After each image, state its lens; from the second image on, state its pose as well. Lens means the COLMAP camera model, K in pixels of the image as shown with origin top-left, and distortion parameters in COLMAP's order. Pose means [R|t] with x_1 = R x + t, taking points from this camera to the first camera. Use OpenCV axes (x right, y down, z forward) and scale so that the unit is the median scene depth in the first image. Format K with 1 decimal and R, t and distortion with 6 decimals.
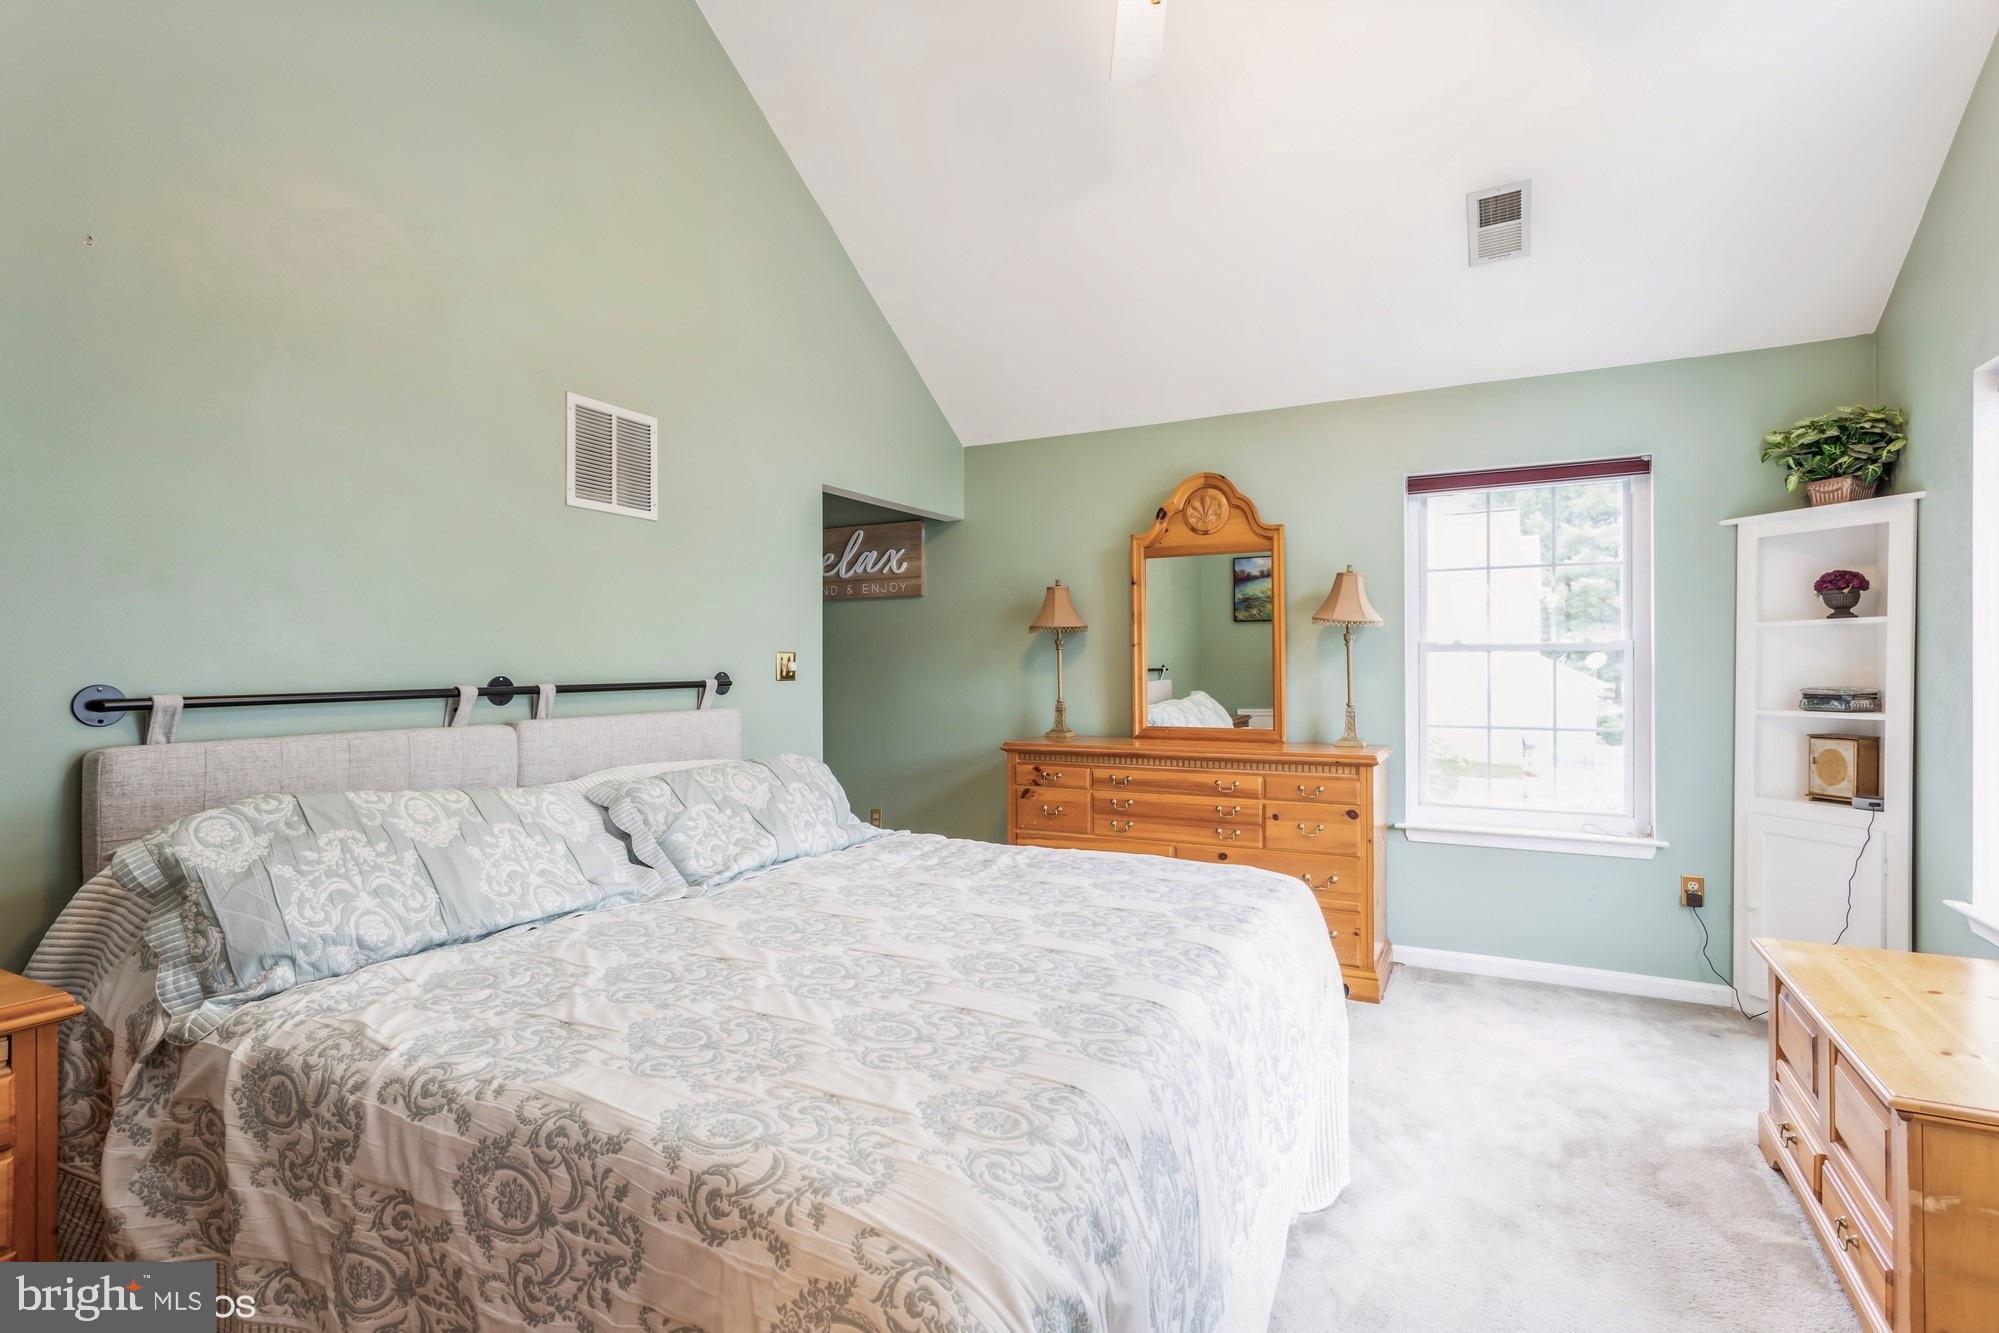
lens RADIAL K [[955.3, 0, 1001.5], [0, 955.3, 671.6], [0, 0, 1]] dist [0.002158, 0.000682]
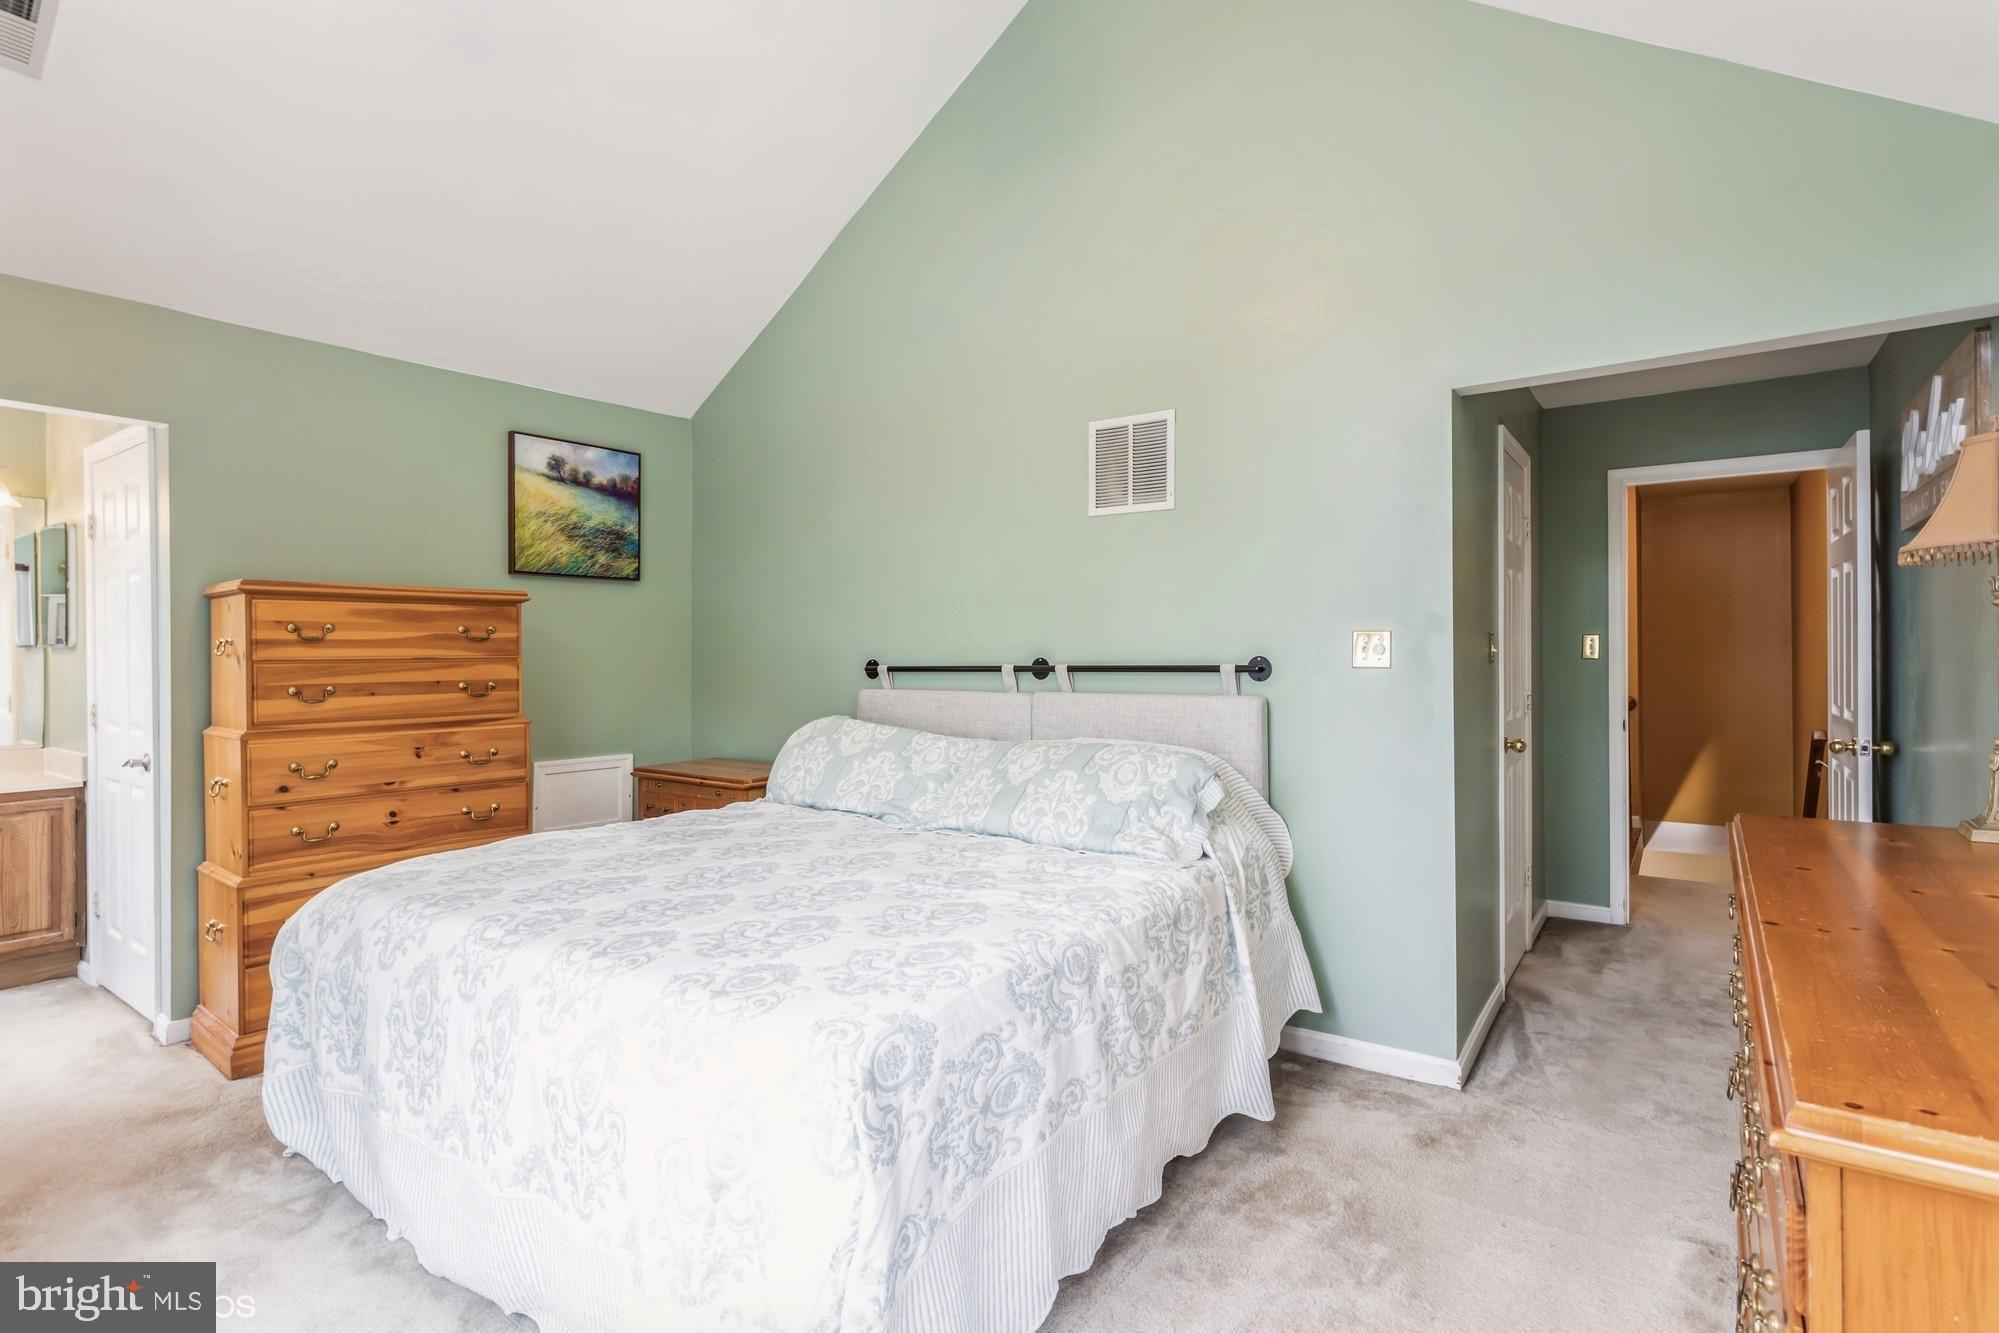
lens RADIAL K [[972.1, 0, 1000.4], [0, 972.1, 640.5], [0, 0, 1]] dist [0.002121, 0.000581]
pose [[-0.128604, 0.003604, -0.991689, 0.766638], [0.004580, 0.999985, 0.003041, -0.021534], [0.991685, -0.004151, -0.128619, 1.031794]]
